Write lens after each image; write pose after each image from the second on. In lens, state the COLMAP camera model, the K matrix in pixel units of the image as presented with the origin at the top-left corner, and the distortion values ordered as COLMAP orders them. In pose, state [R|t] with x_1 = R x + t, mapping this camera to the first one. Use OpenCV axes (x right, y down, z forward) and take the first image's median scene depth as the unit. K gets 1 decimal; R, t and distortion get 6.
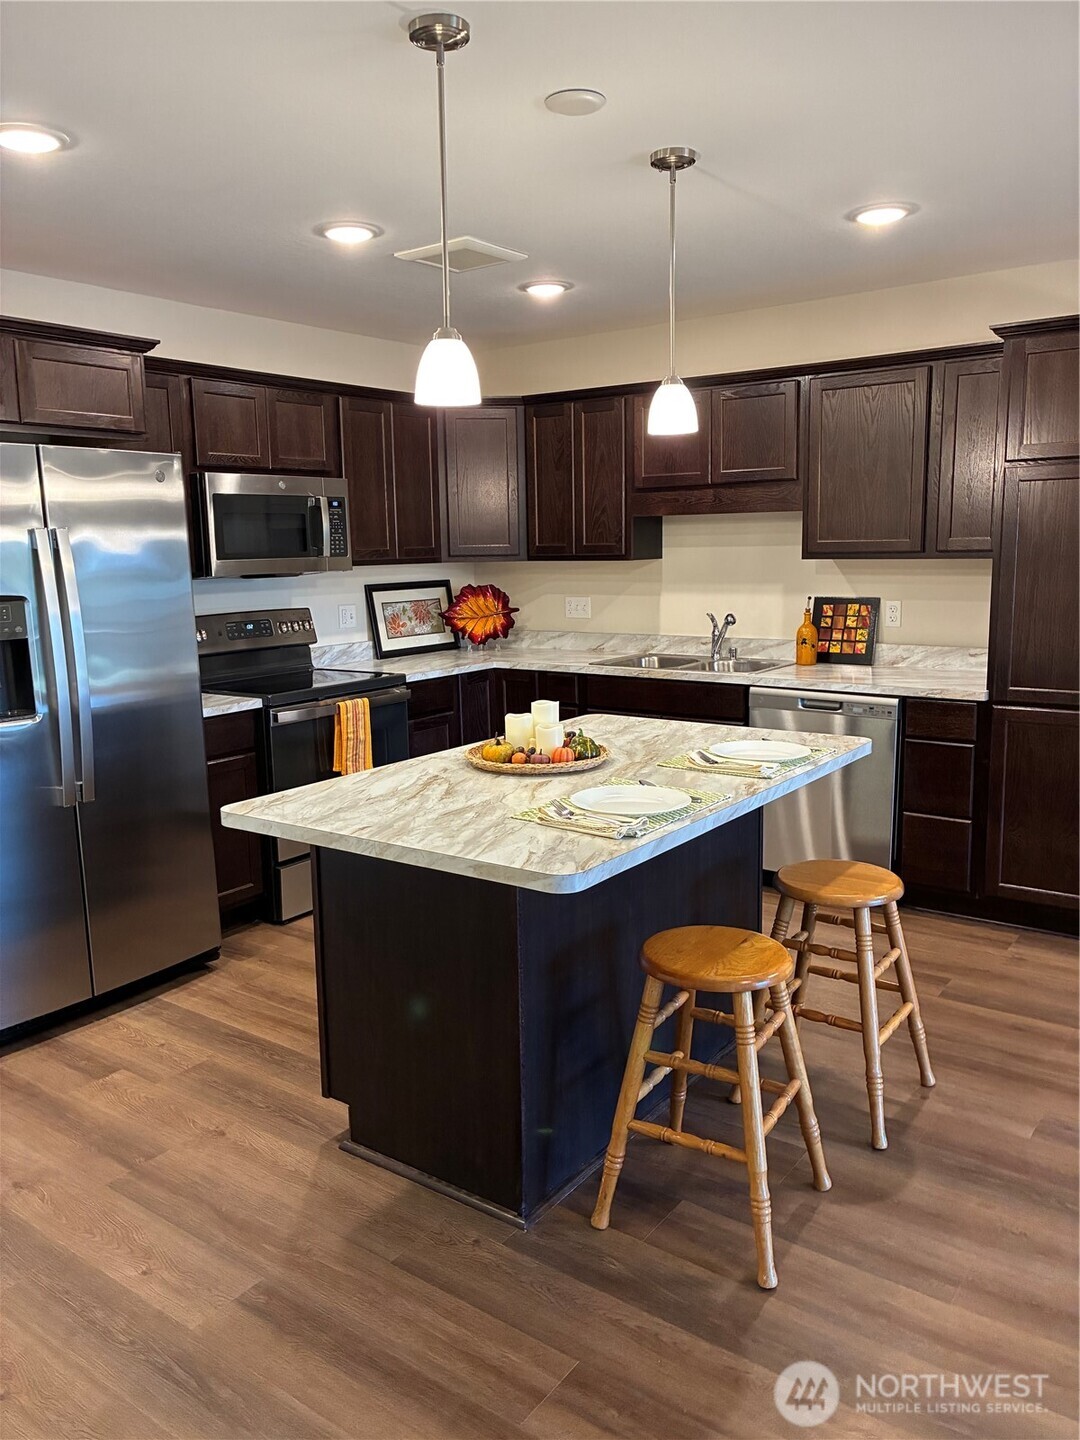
lens RADIAL K [[1099.4, 0, 545.6], [0, 1099.4, 730.3], [0, 0, 1]] dist [0.078445, -0.089252]
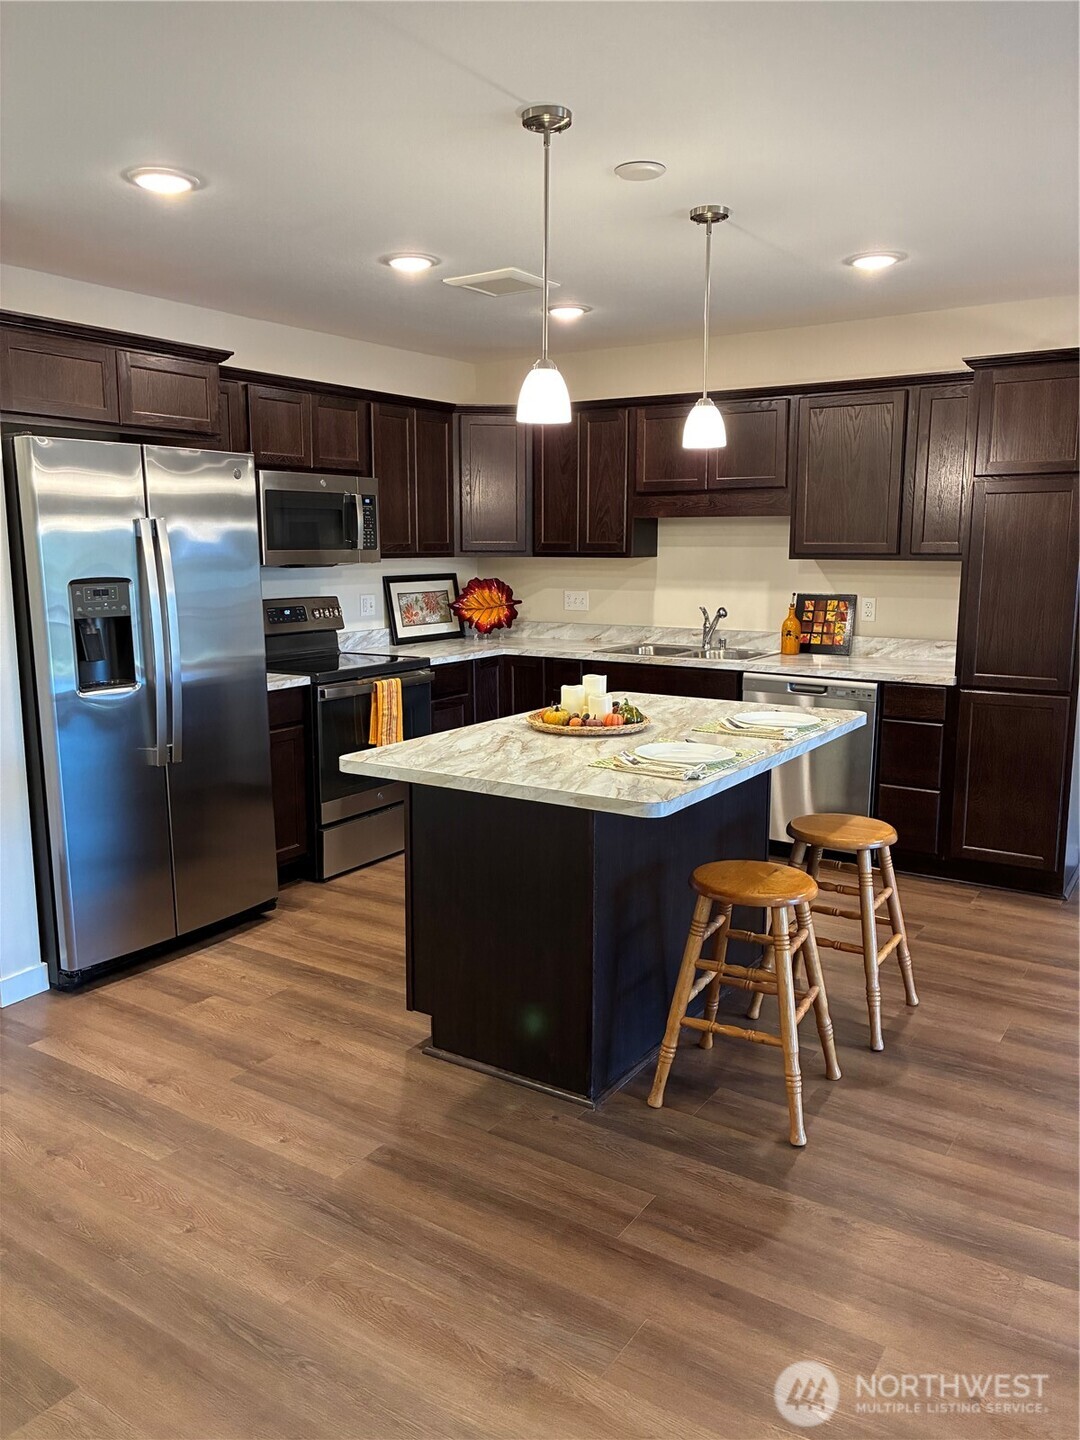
lens RADIAL K [[1099.4, 0, 545.6], [0, 1099.4, 730.3], [0, 0, 1]] dist [0.078445, -0.089252]
pose [[0.998575, 0.009732, 0.052467, -0.103443], [-0.009738, 0.999953, -0.000150, 0.030057], [-0.052466, -0.000361, 0.998623, -0.147137]]
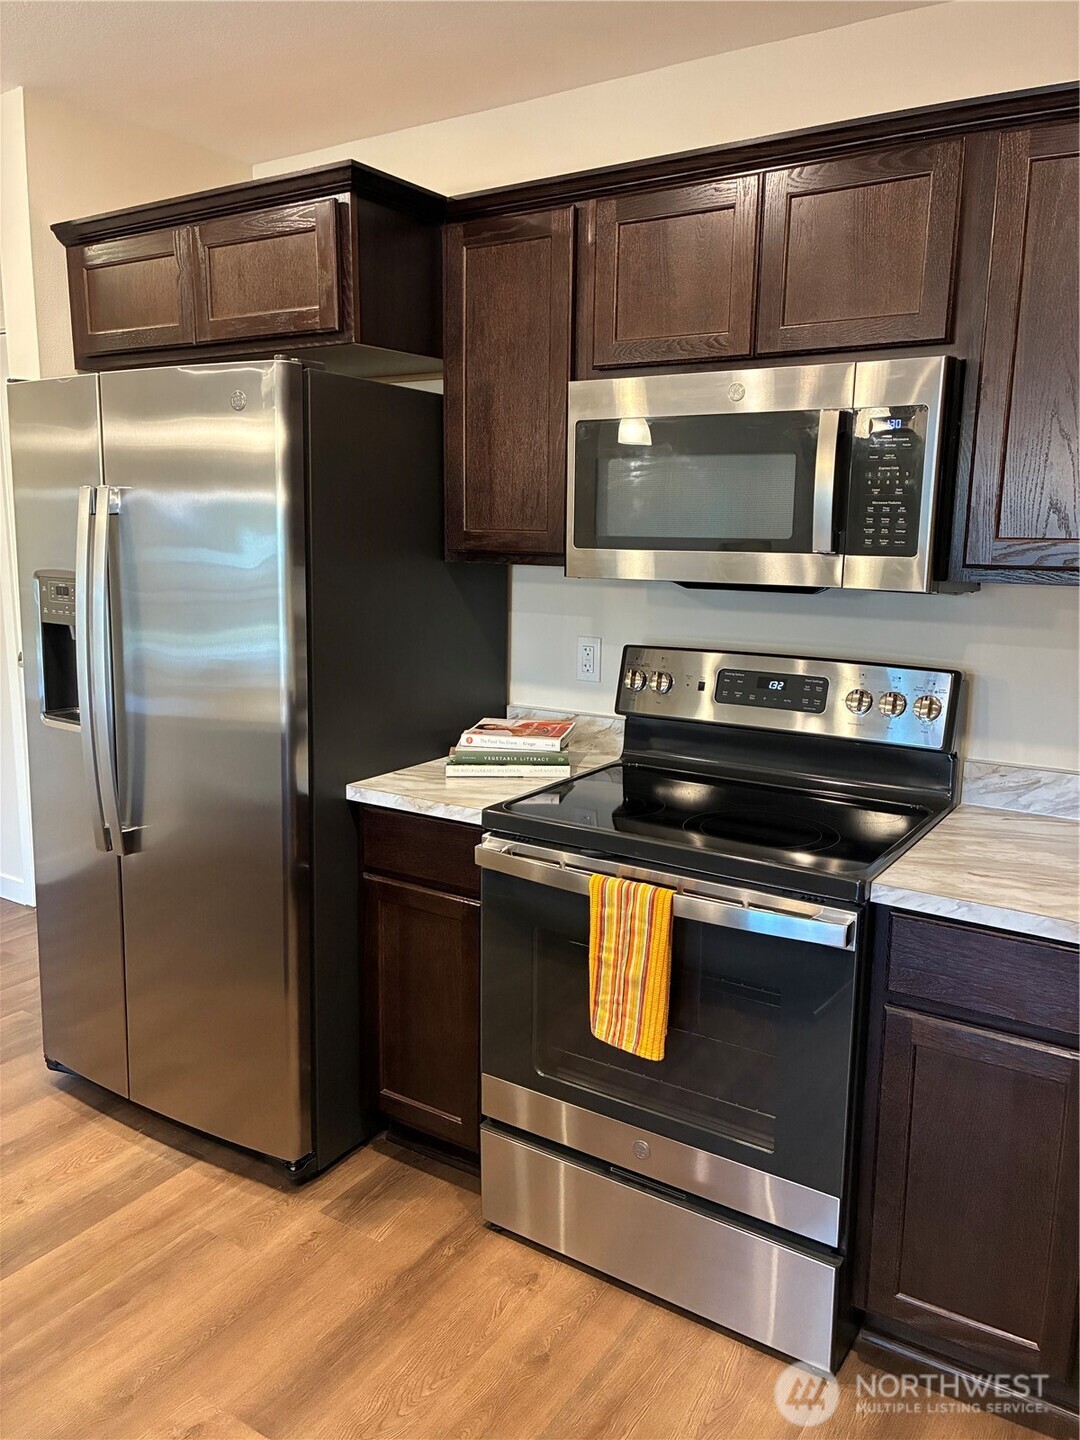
lens RADIAL K [[1099.4, 0, 545.6], [0, 1099.4, 730.3], [0, 0, 1]] dist [0.078445, -0.089252]
pose [[0.041830, 0.212772, -0.976206, 0.327899], [-0.182551, 0.962242, 0.201906, -0.232141], [0.982306, 0.169762, 0.079093, 1.279447]]
